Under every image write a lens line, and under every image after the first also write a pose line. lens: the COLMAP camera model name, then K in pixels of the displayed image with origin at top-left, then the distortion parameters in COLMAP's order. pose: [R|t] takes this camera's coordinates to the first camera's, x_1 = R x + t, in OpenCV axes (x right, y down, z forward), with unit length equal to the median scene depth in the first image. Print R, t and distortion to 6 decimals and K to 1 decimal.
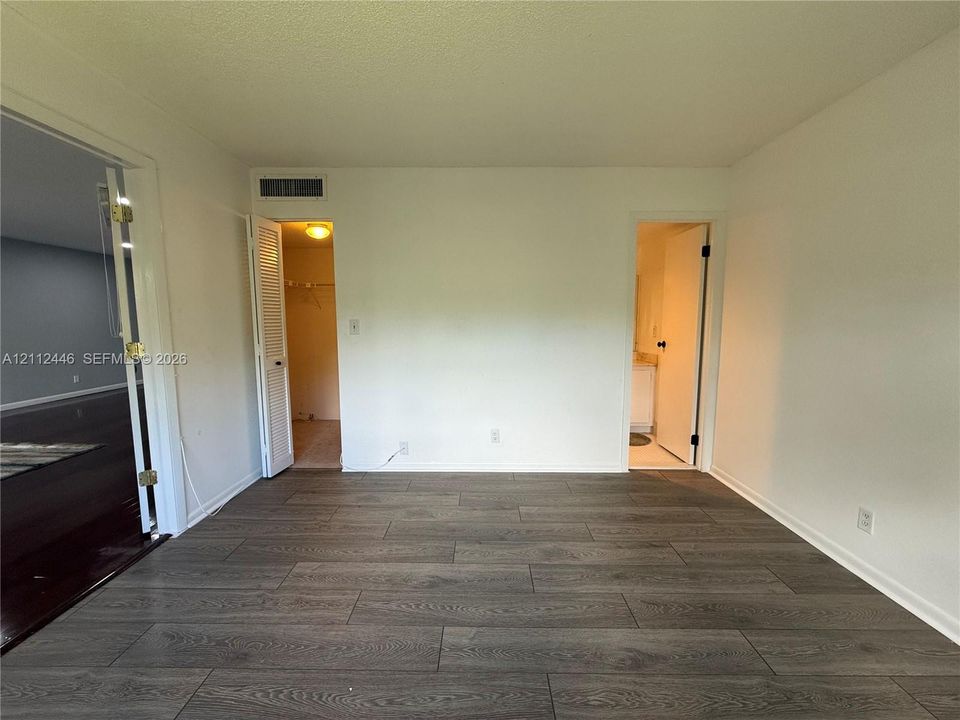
lens RADIAL K [[383.4, 0, 479.1], [0, 383.4, 360.4], [0, 0, 1]] dist [-0.000844, -0.000463]
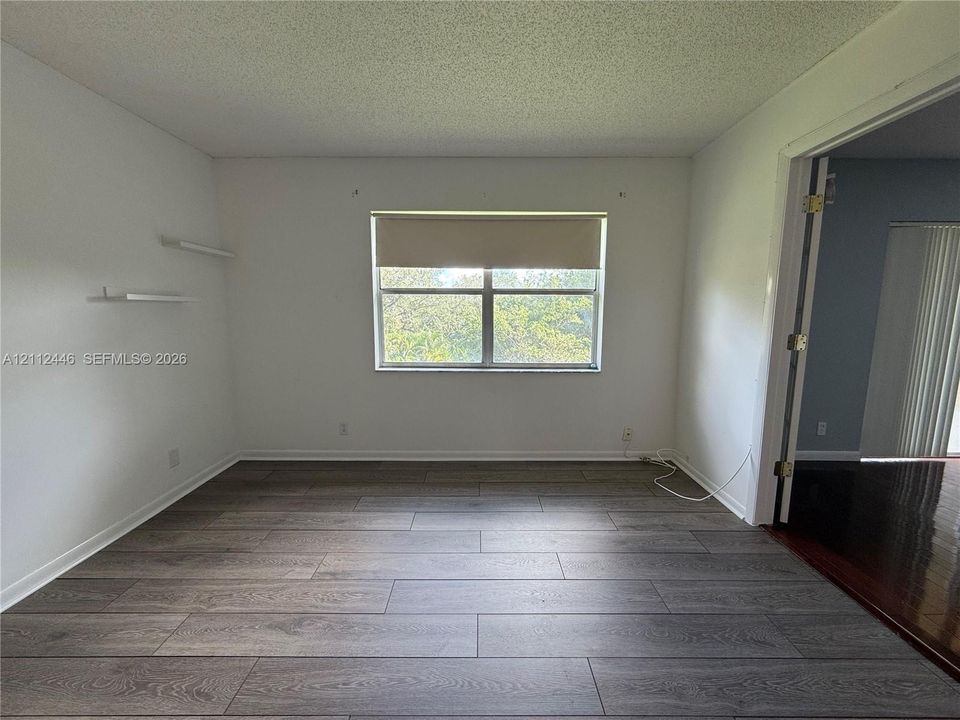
lens RADIAL K [[383.4, 0, 479.1], [0, 383.4, 360.4], [0, 0, 1]] dist [-0.000844, -0.000463]
pose [[-0.999888, 0.002726, -0.014741, -0.056723], [-0.000858, 0.971315, 0.237796, -0.120811], [0.014966, 0.237782, -0.971203, 1.073821]]
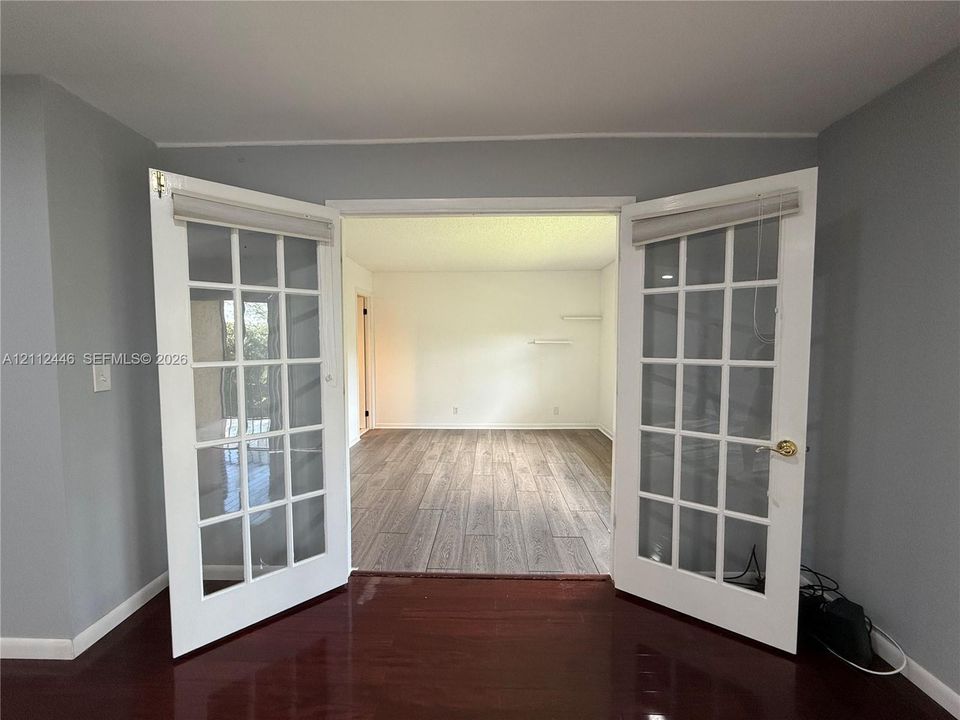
lens RADIAL K [[383.4, 0, 479.1], [0, 383.4, 360.4], [0, 0, 1]] dist [-0.000844, -0.000463]
pose [[0.010492, -0.049031, 0.998742, -1.586352], [0.107878, 0.993023, 0.047617, -0.093315], [-0.994109, 0.107243, 0.015708, 0.531643]]
